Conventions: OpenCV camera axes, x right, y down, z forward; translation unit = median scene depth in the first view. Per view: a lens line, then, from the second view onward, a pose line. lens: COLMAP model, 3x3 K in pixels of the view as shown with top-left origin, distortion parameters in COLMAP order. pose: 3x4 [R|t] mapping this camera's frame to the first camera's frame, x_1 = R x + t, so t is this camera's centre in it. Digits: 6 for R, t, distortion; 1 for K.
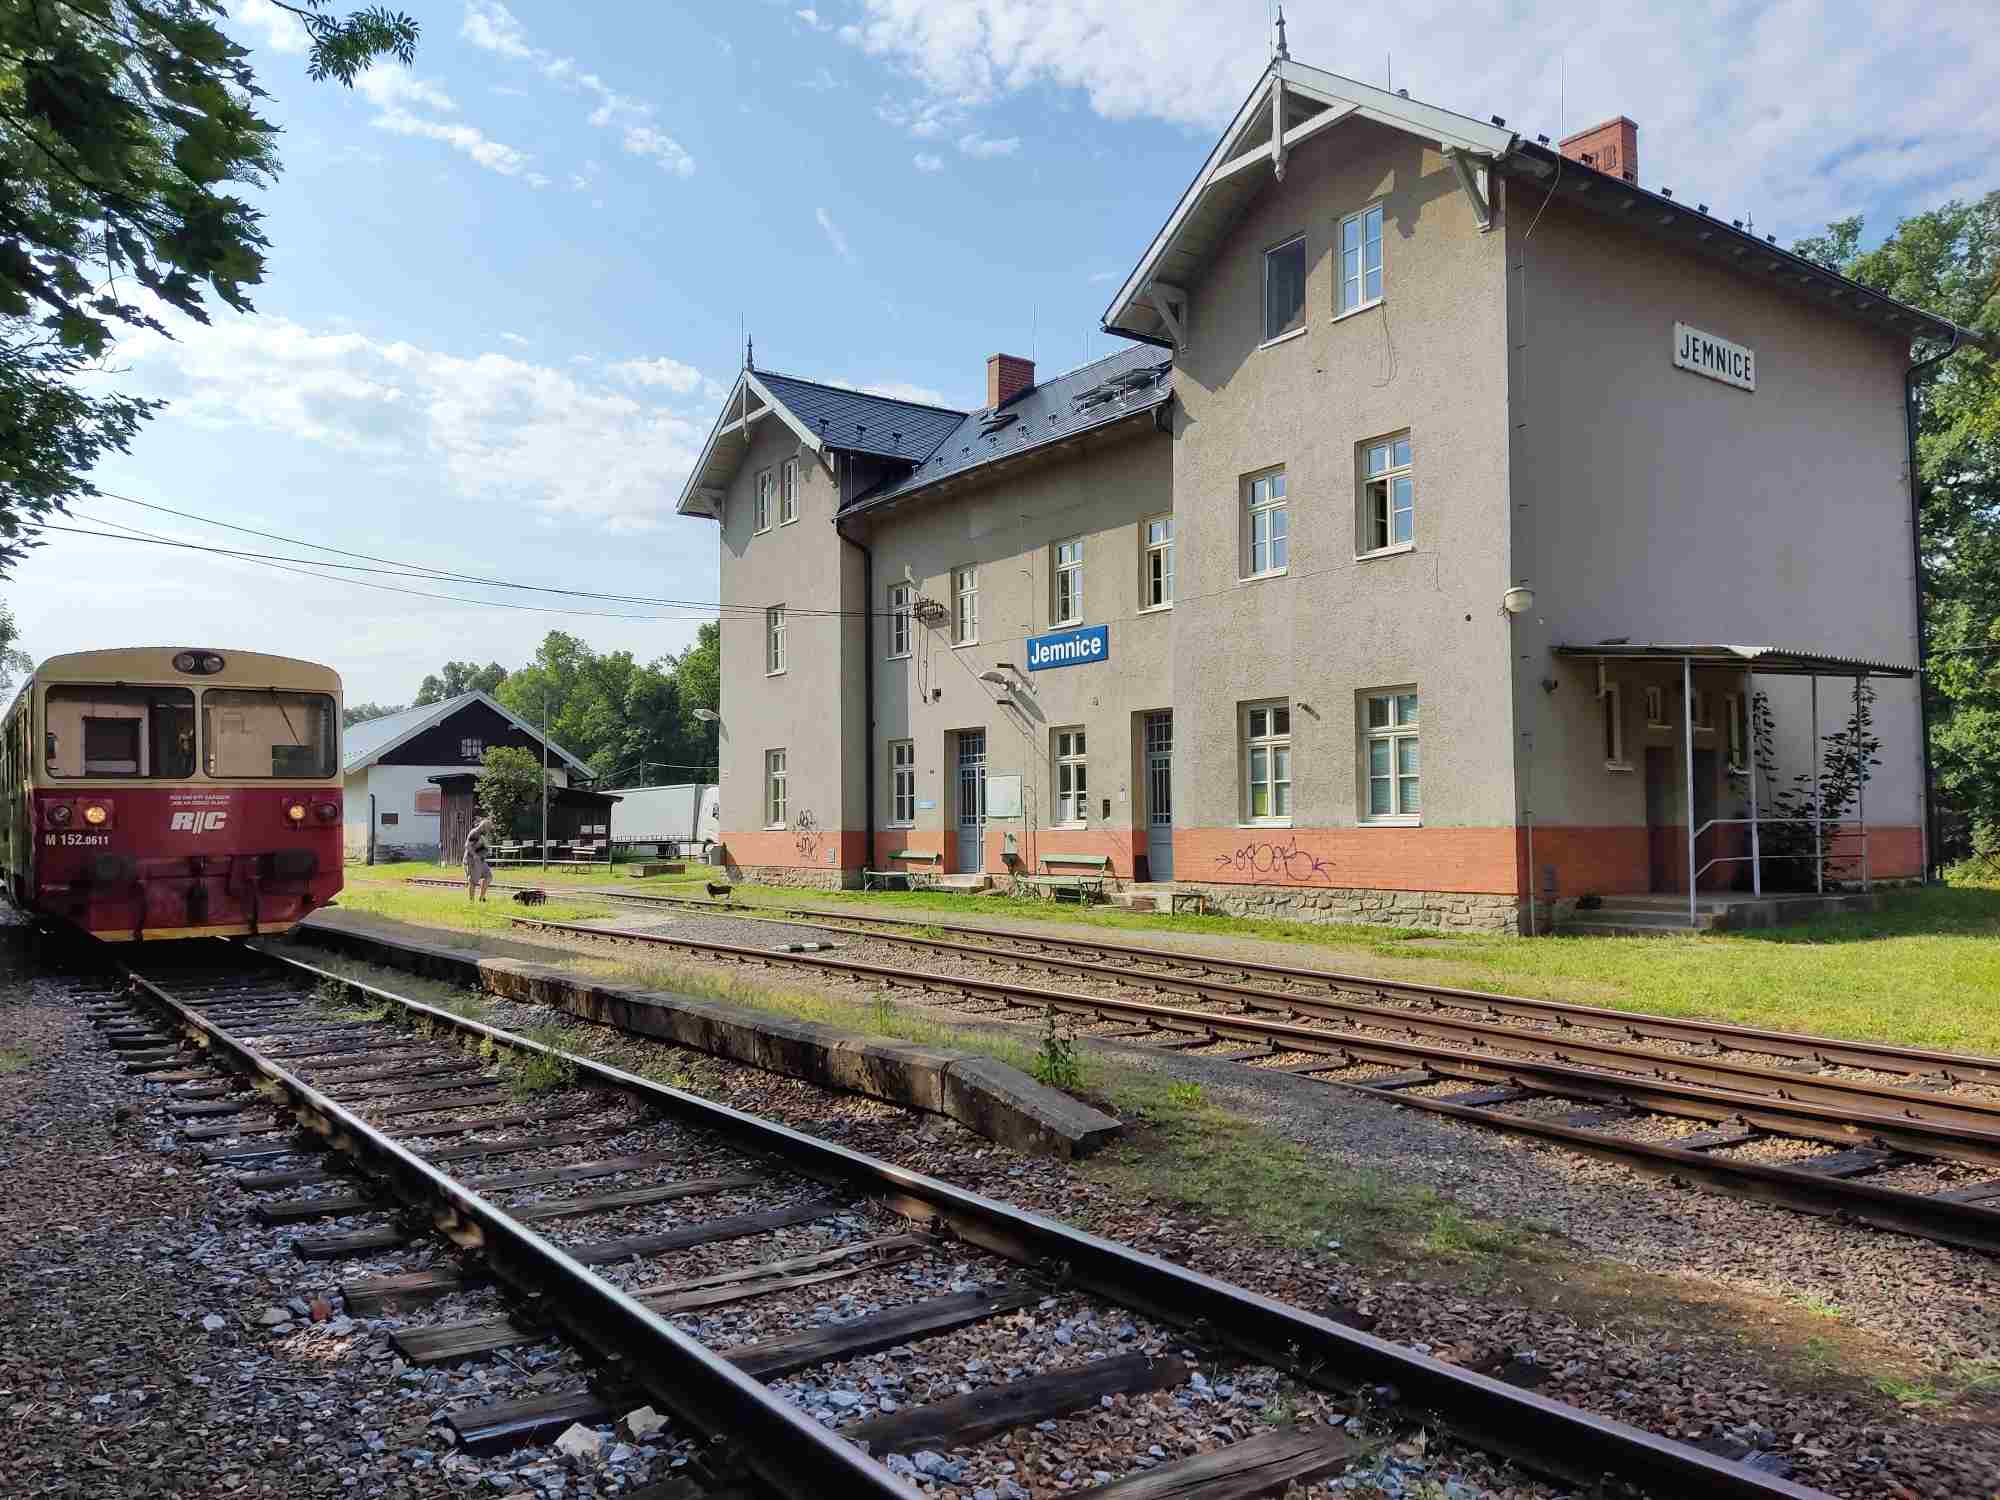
lens RADIAL K [[1502.2, 0, 1000.0], [0, 1502.2, 750.0], [0, 0, 1]] dist [0.117635, -0.197670]
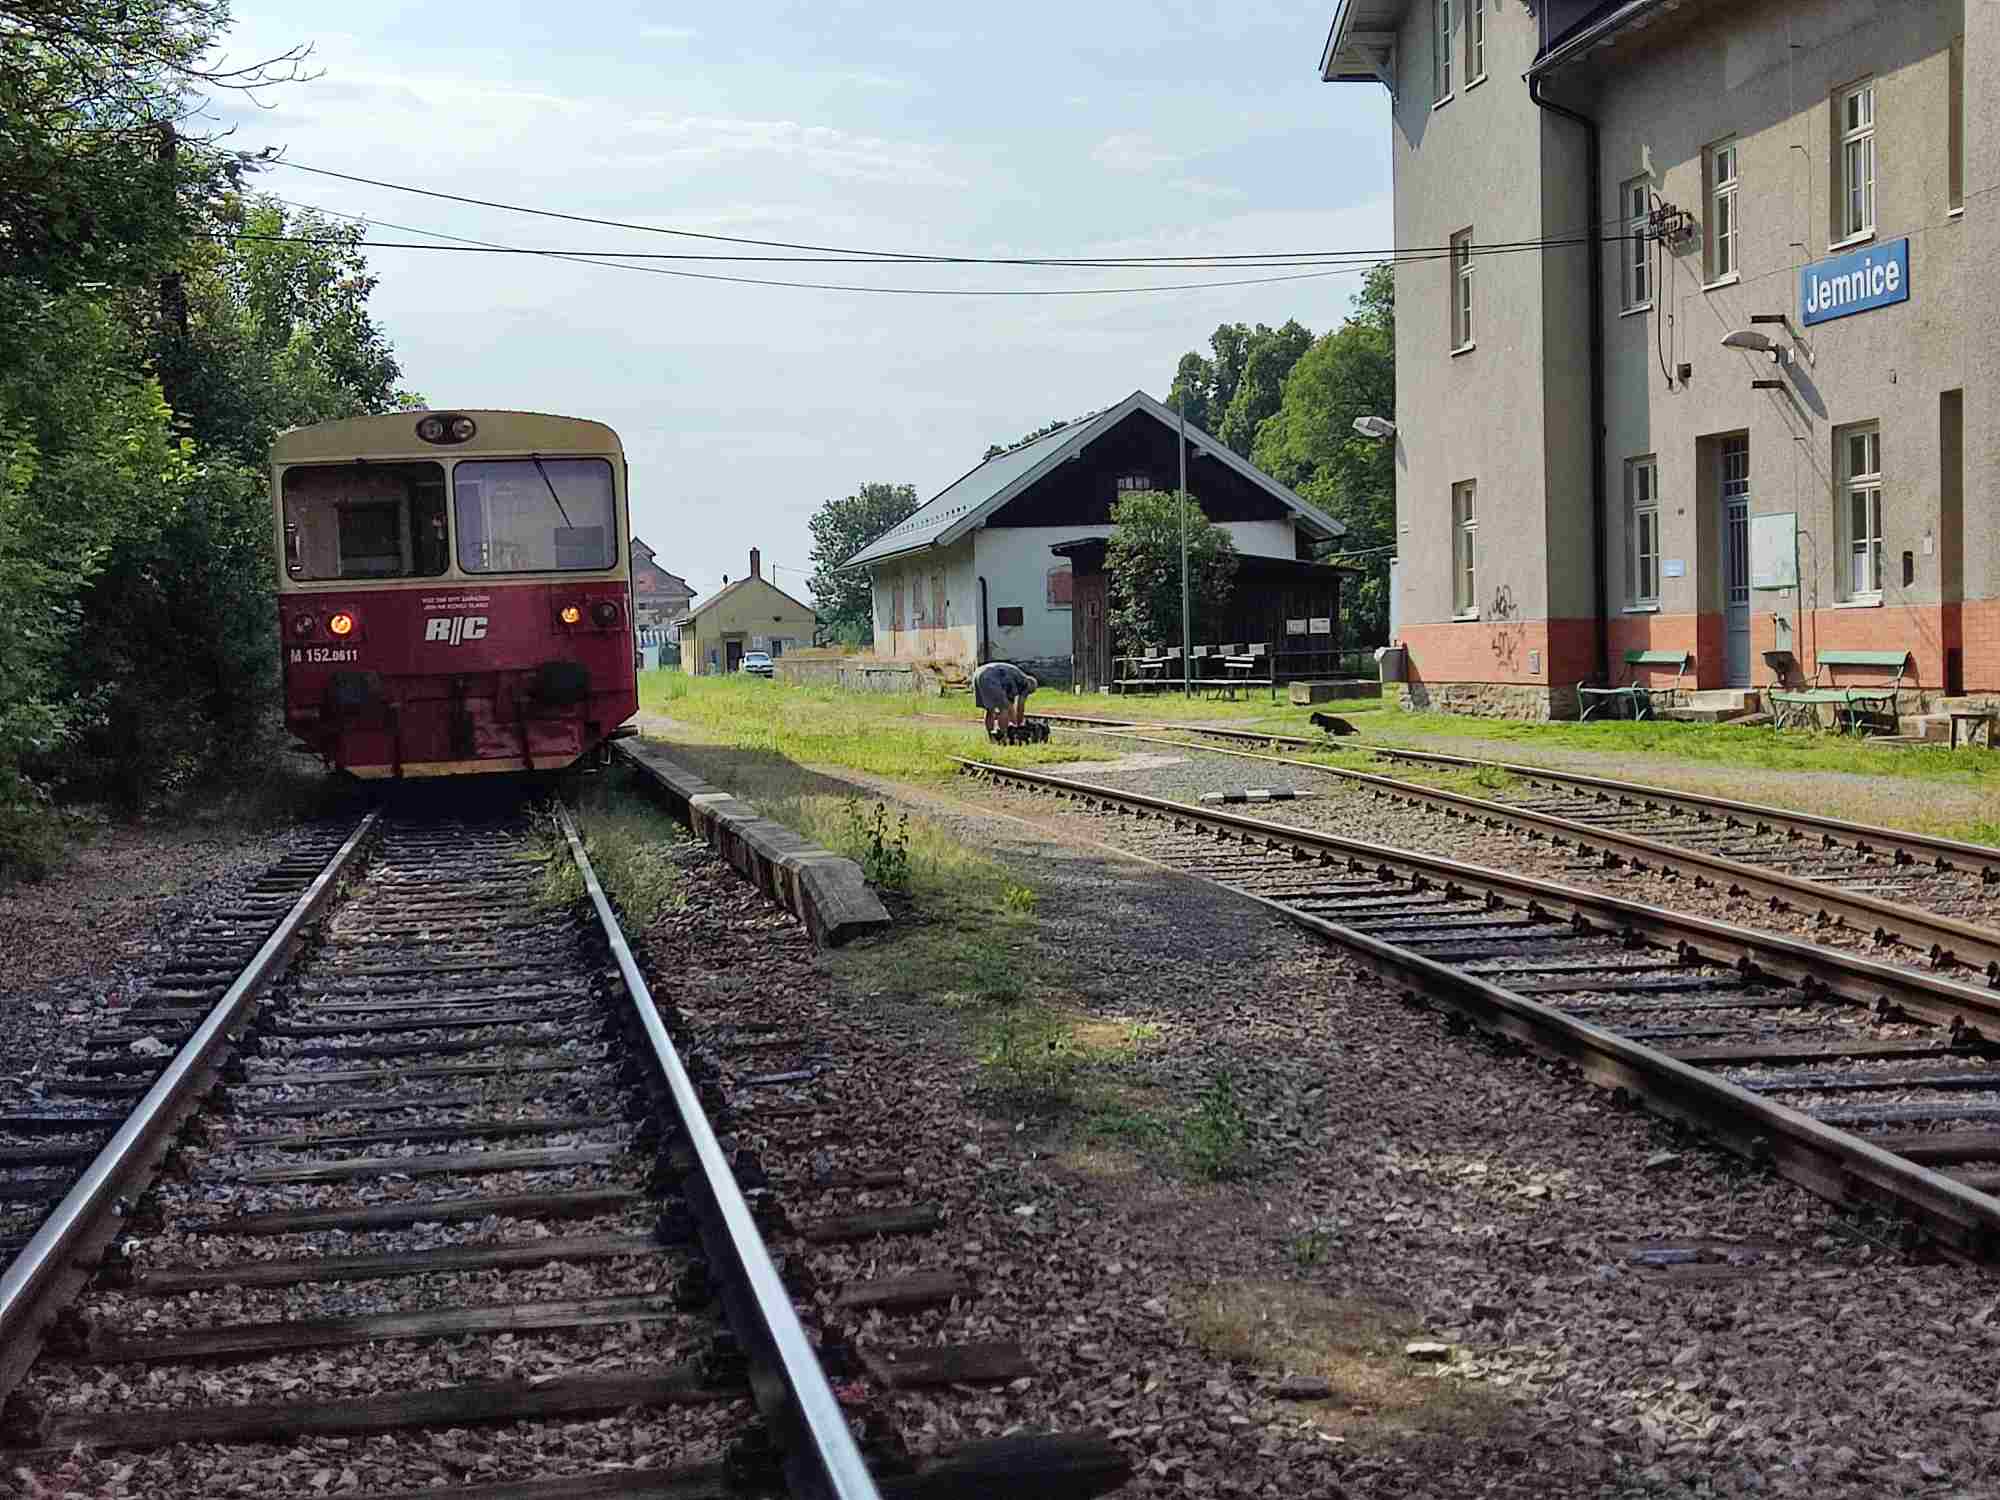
lens RADIAL K [[3287.0, 0, 1000.0], [0, 3287.0, 750.0], [0, 0, 1]] dist [0.026838, -0.003637]
pose [[0.881960, -0.008332, -0.471251, 0.359671], [0.051102, 0.995640, 0.078036, -0.006799], [0.468546, -0.092907, 0.878540, -0.256456]]
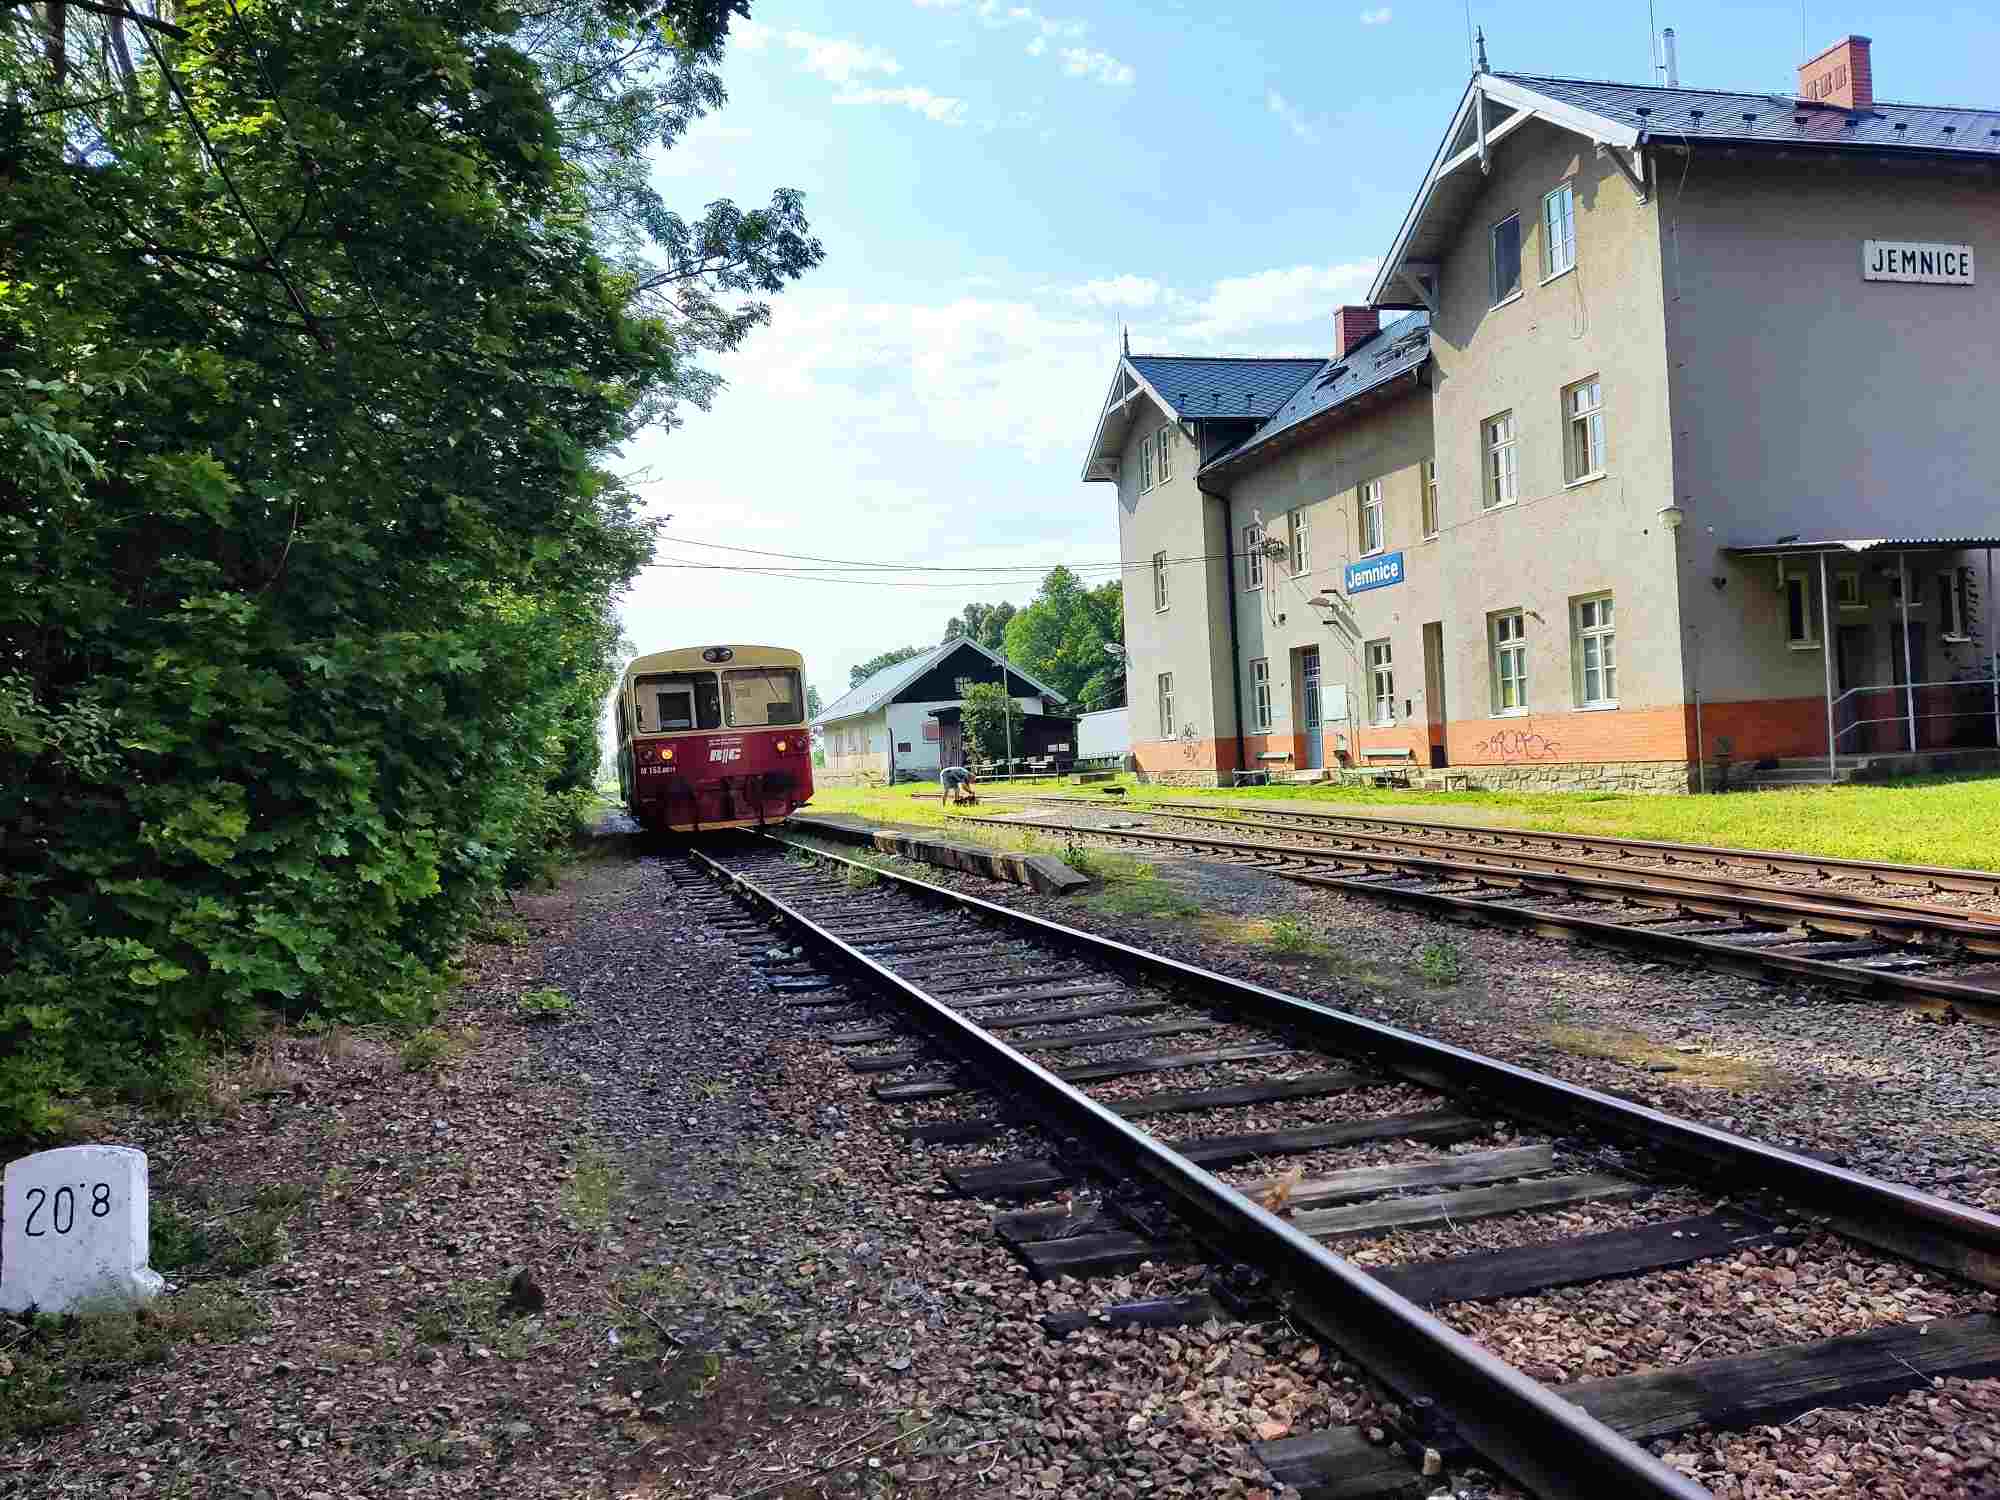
lens RADIAL K [[1631.3, 0, 1000.0], [0, 1631.3, 750.0], [0, 0, 1]] dist [0.078597, -0.133494]
pose [[0.932472, -0.052315, -0.357435, 0.234867], [0.072924, 0.996348, 0.044415, -0.008795], [0.353806, -0.067481, 0.932881, -0.324657]]
